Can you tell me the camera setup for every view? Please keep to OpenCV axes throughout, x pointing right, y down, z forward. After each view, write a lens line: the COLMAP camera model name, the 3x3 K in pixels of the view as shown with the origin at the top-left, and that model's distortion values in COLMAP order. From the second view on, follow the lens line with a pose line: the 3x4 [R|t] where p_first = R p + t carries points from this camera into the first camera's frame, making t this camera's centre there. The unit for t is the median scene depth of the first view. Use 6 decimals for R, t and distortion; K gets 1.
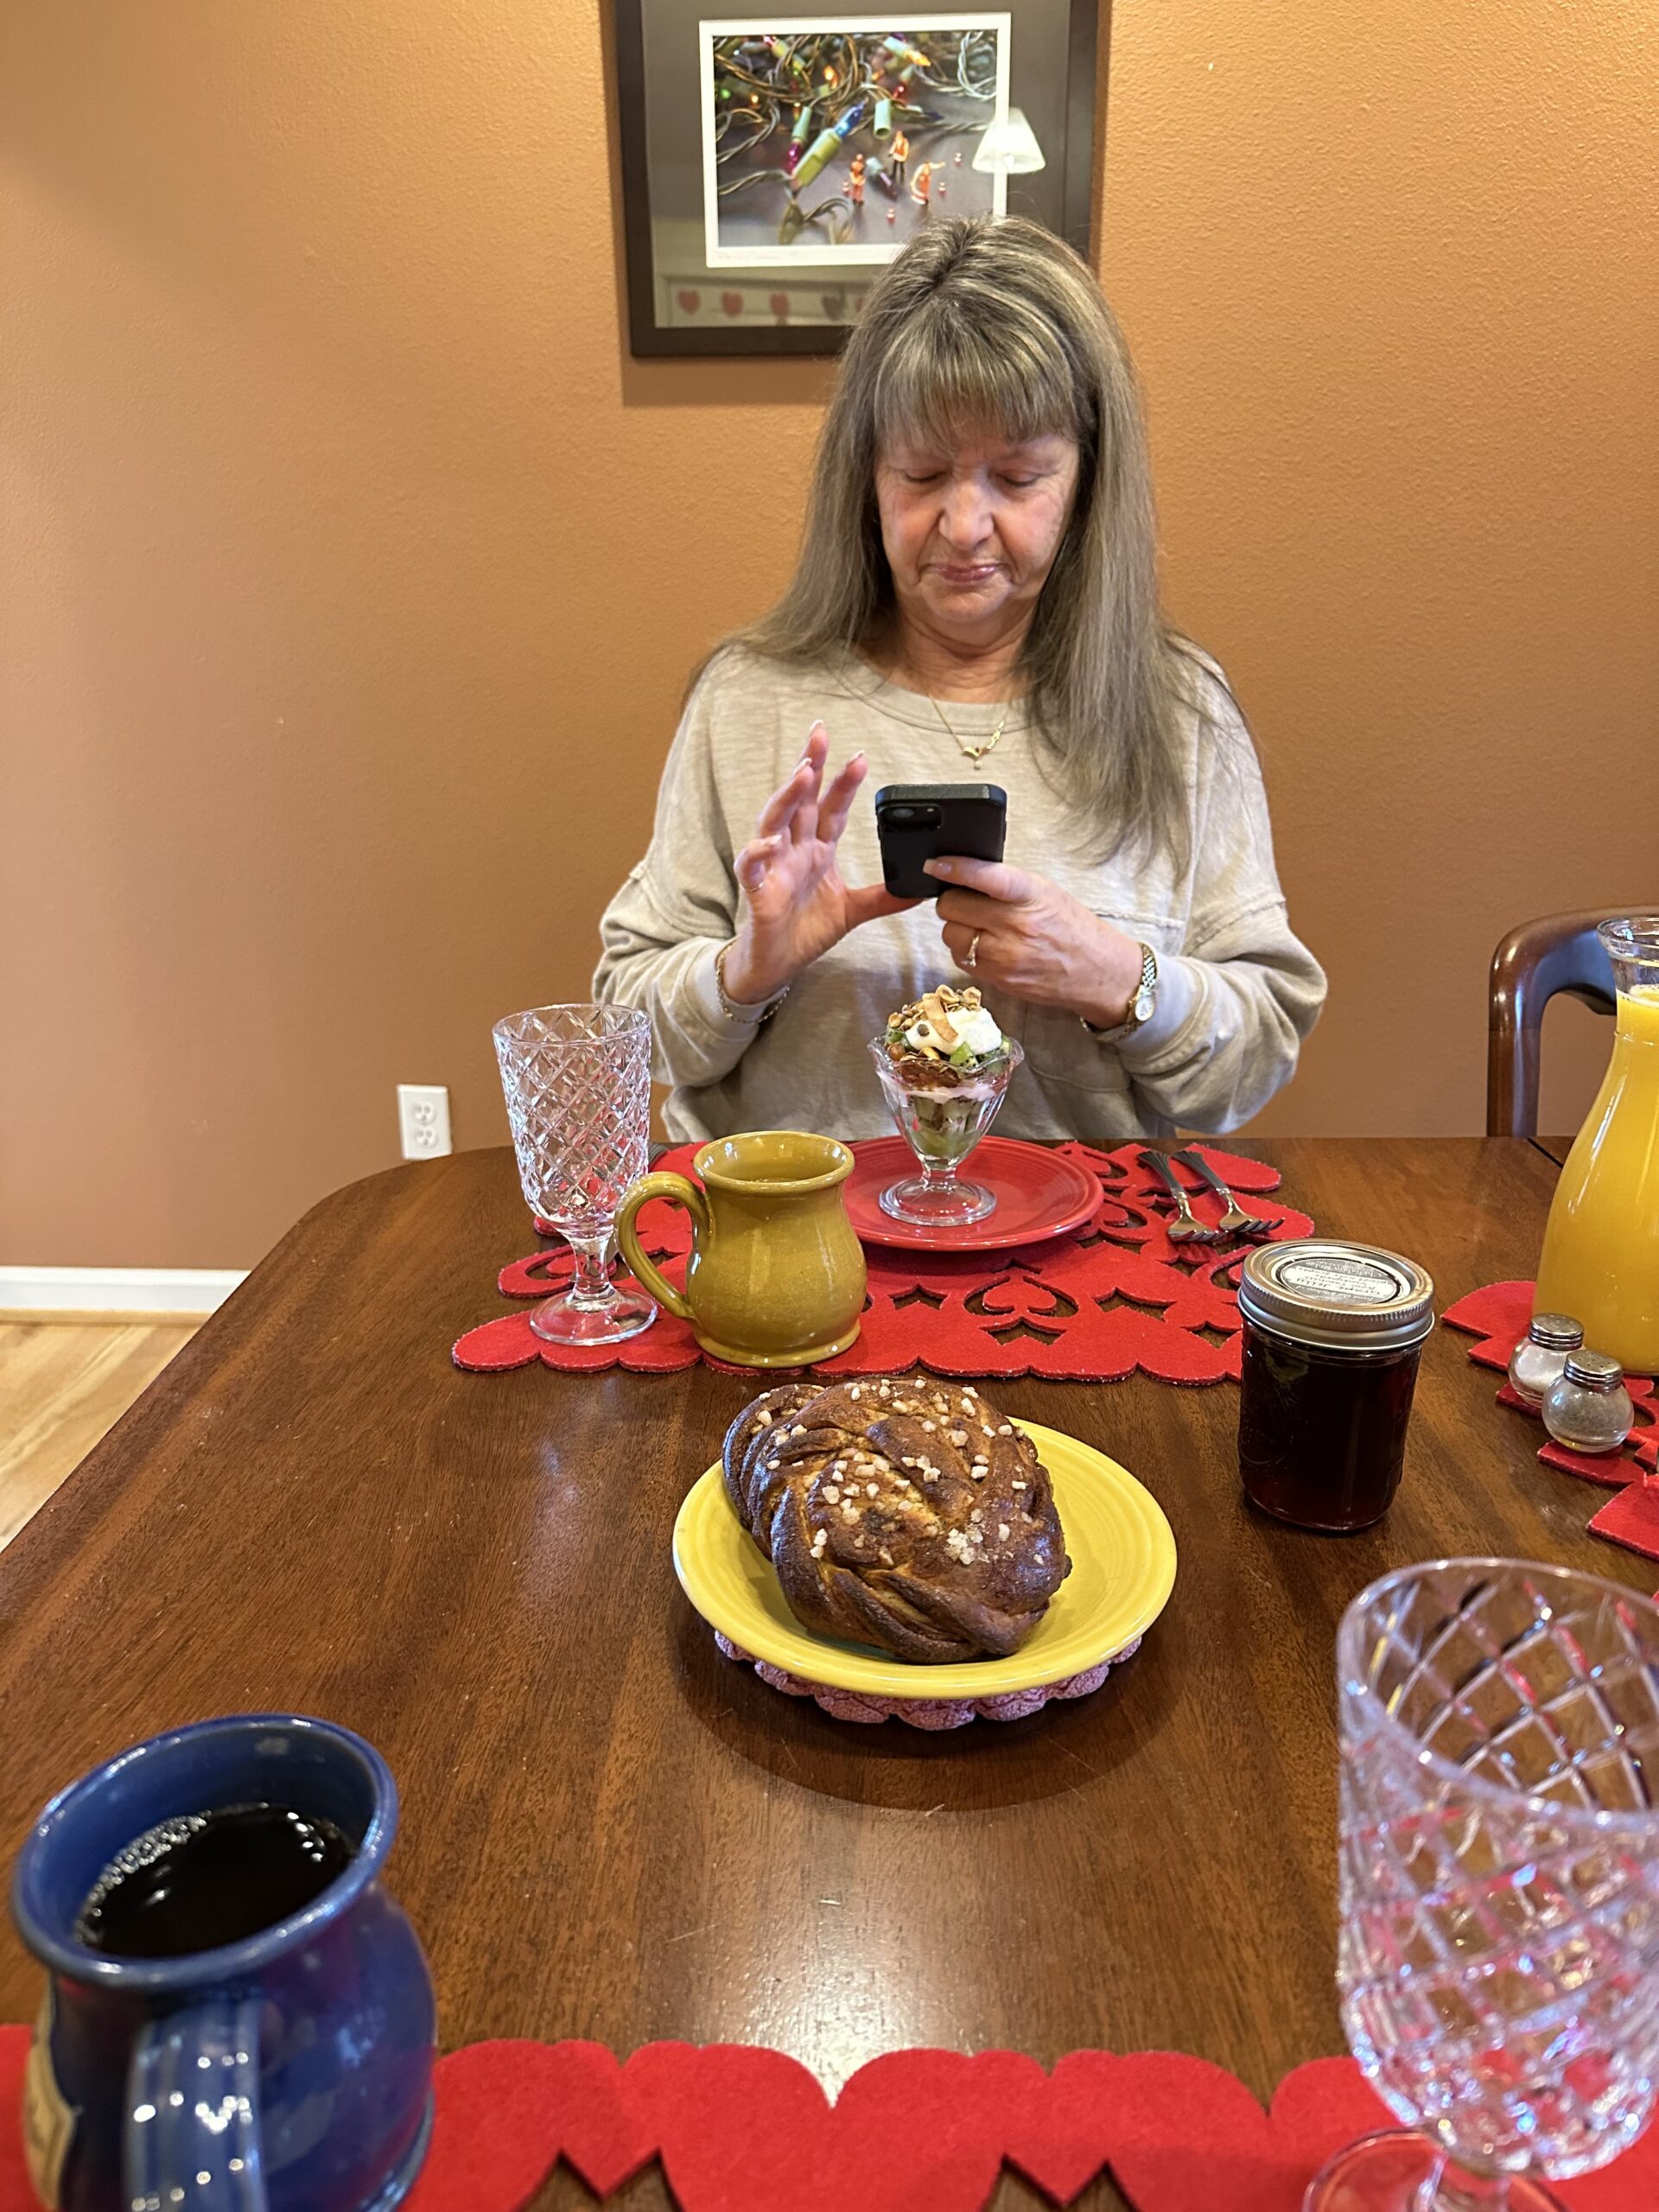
lens RADIAL K [[1651.0, 0, 829.5], [0, 1651.0, 1106.0], [0, 0, 1]] dist [-0.000223, -0.051337]
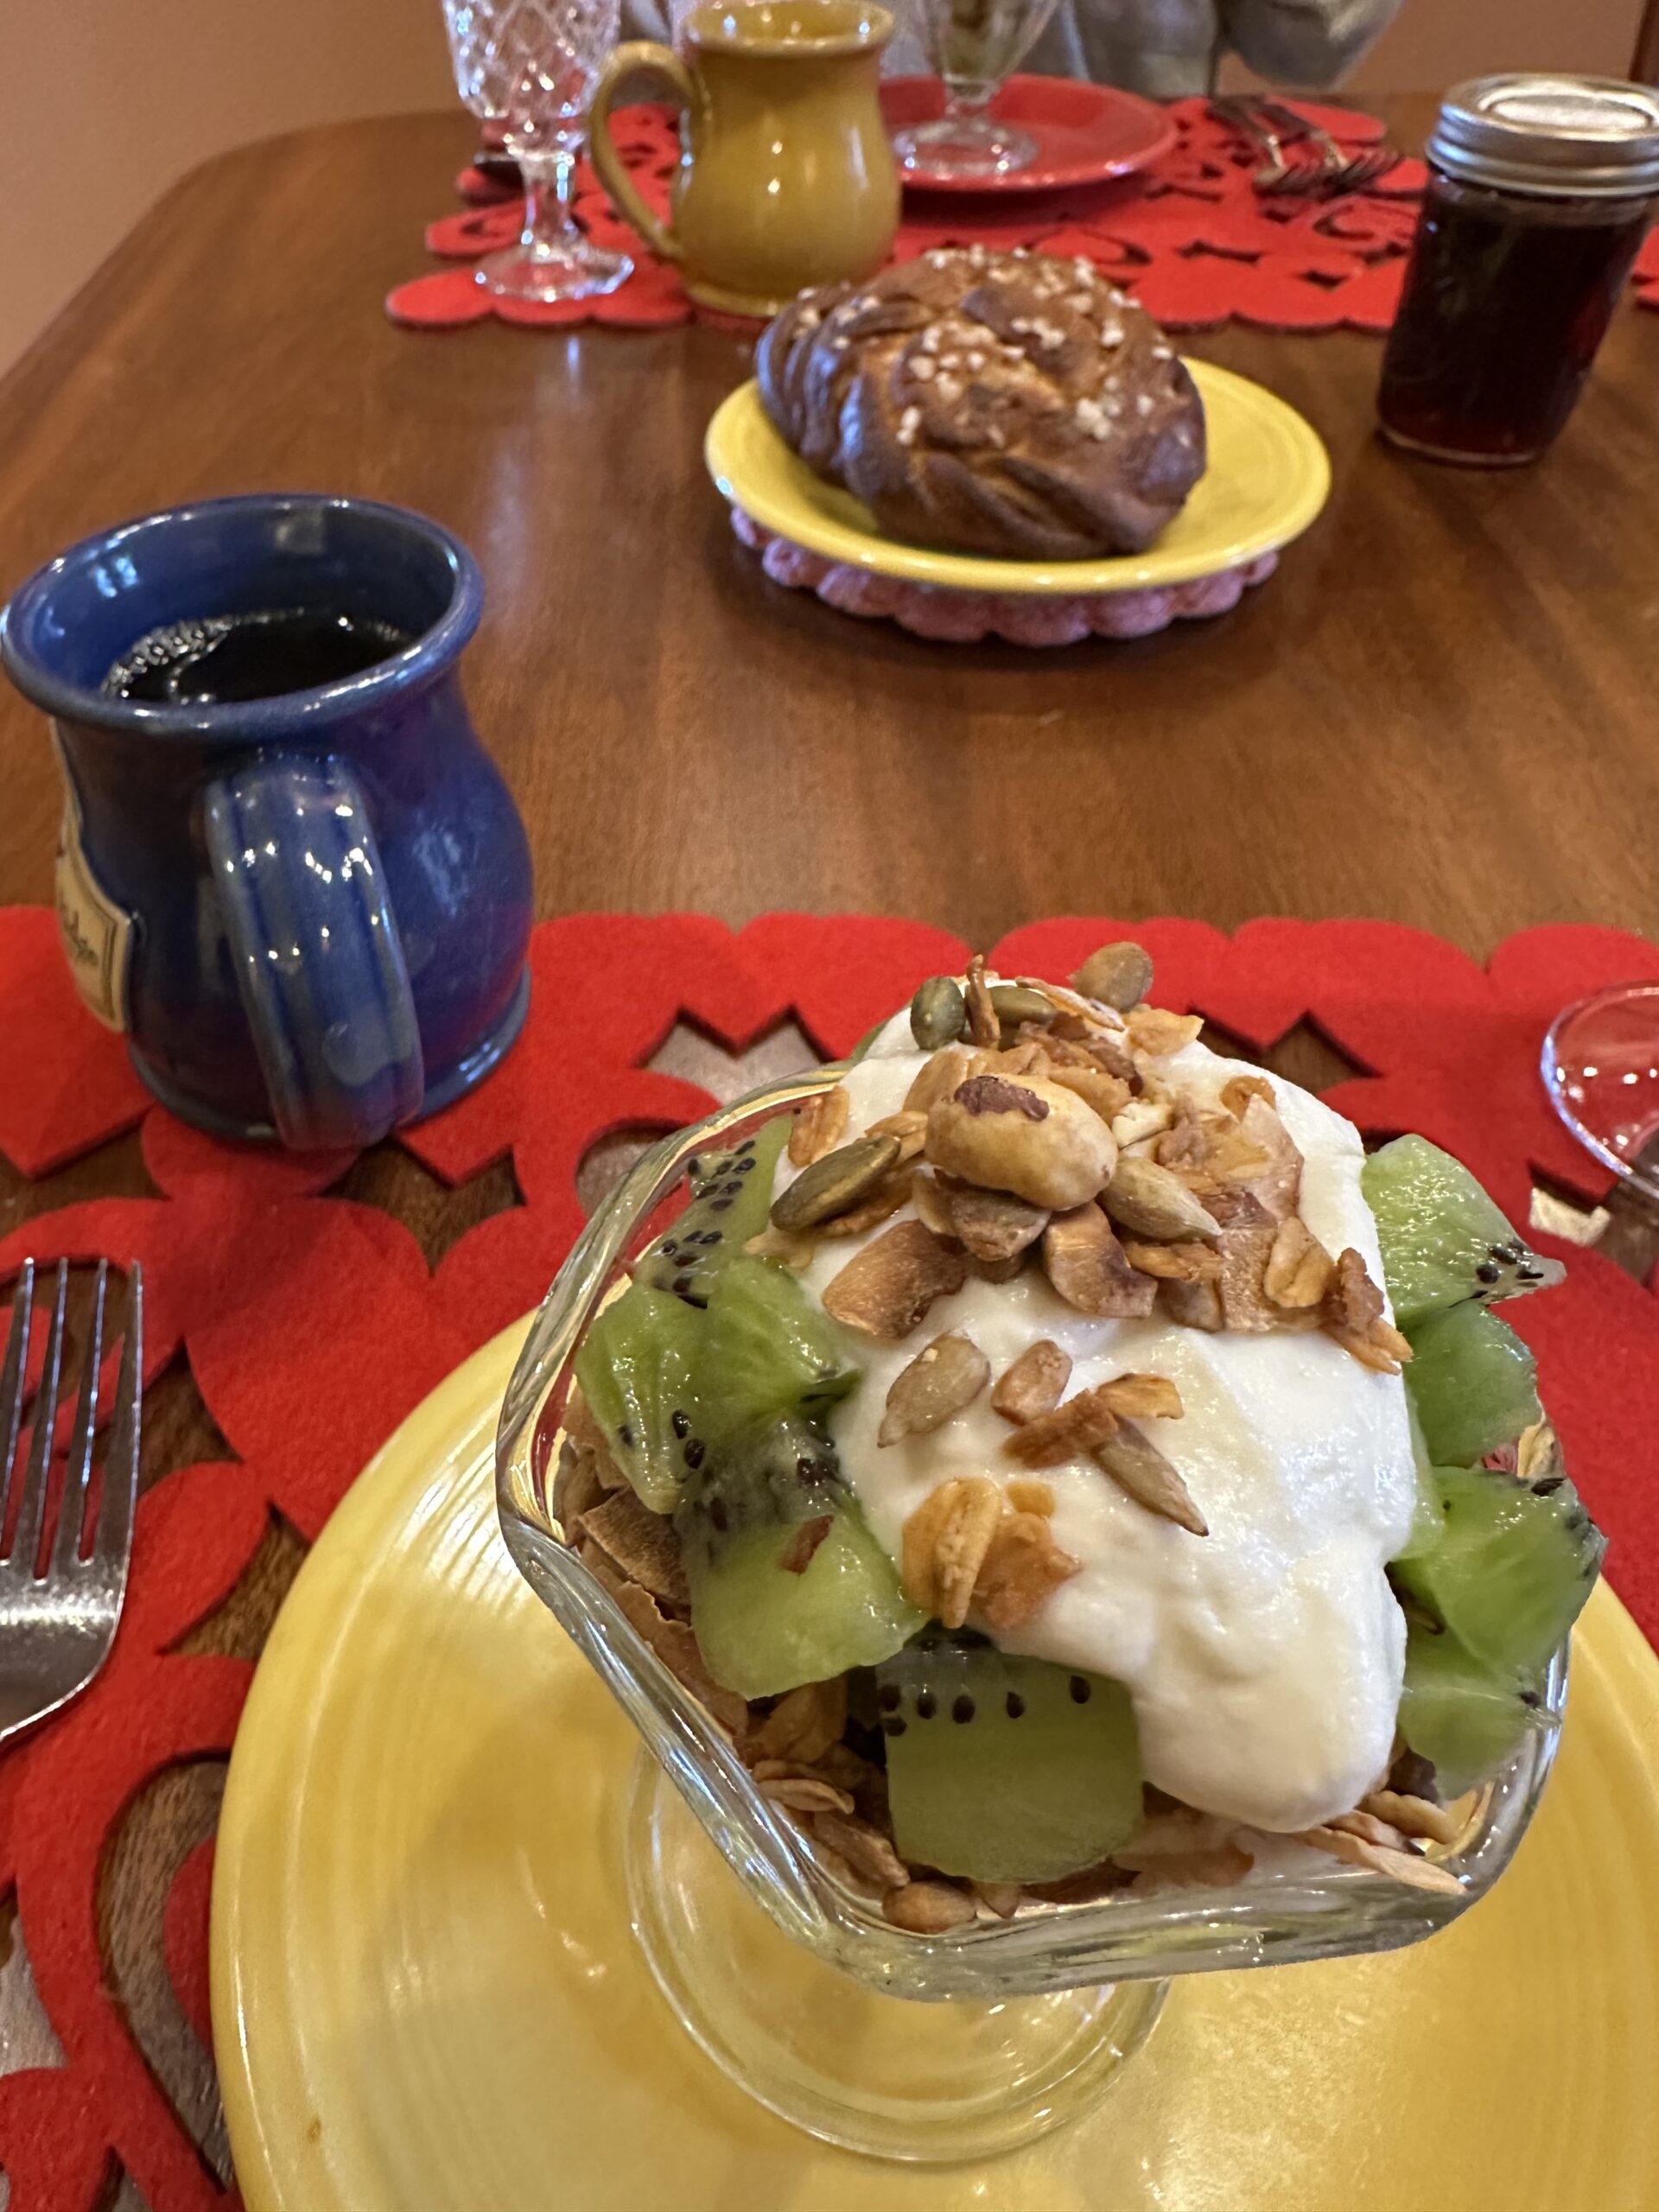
lens RADIAL K [[1762.9, 0, 829.5], [0, 1762.9, 1106.0], [0, 0, 1]] dist [-0.006075, -0.001059]
pose [[0.999672, 0.012143, 0.022533, -0.060073], [-0.021906, 0.861204, 0.507788, 0.112476], [-0.013239, -0.508115, 0.861188, 0.082009]]
